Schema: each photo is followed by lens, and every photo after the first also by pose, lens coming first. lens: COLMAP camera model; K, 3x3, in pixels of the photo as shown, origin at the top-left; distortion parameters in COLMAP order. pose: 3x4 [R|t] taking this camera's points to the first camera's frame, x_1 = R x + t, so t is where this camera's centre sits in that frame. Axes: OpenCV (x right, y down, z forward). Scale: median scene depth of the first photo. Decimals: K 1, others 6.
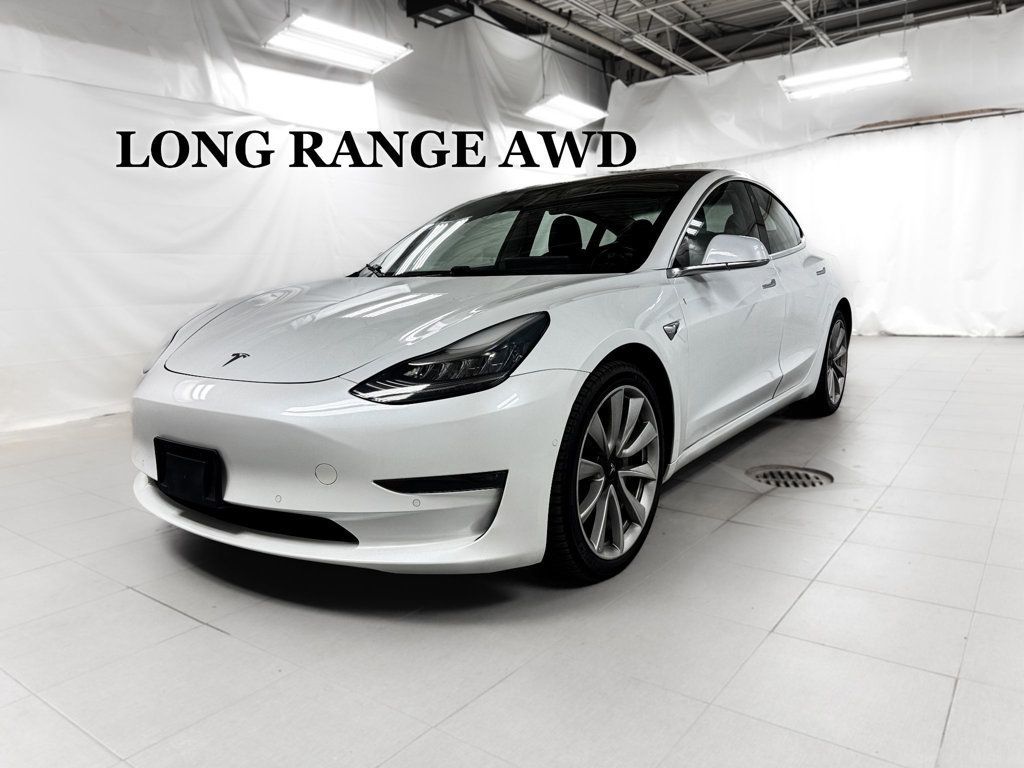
lens RADIAL K [[727.0, 0, 505.5], [0, 727.0, 380.8], [0, 0, 1]] dist [0.025166, -0.023468]
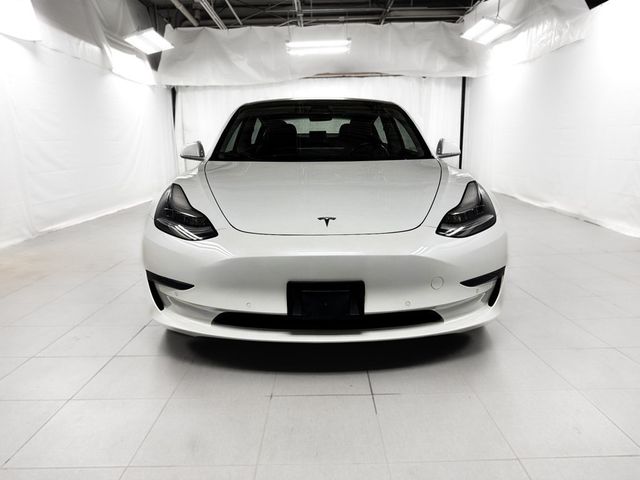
lens RADIAL K [[454.4, 0, 321.2], [0, 454.4, 241.8], [0, 0, 1]] dist [0.025166, -0.023468]
pose [[0.820370, -0.102306, 0.562606, -0.194827], [0.076010, 0.994645, 0.070034, -0.011267], [-0.566758, -0.014690, 0.823753, 0.054028]]
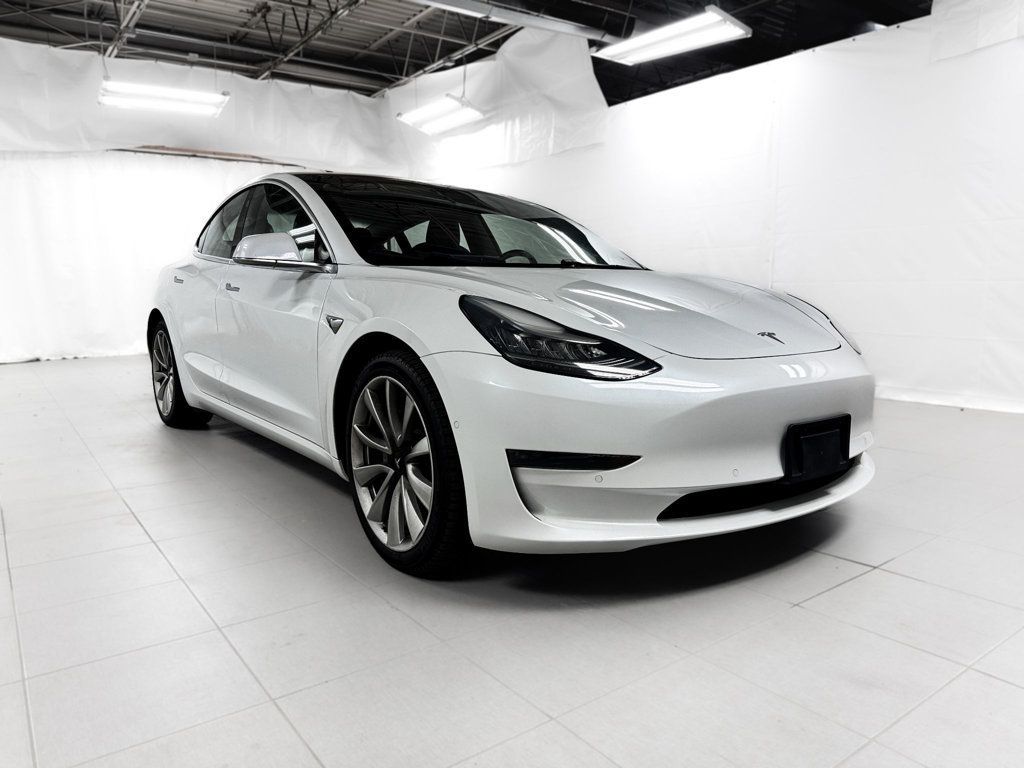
lens RADIAL K [[727.0, 0, 502.1], [0, 727.0, 383.7], [0, 0, 1]] dist [0.025166, -0.023468]
pose [[0.356847, -0.095342, 0.929285, -0.315961], [0.127528, 0.990437, 0.052645, -0.014272], [-0.925417, 0.099724, 0.365594, 0.214438]]
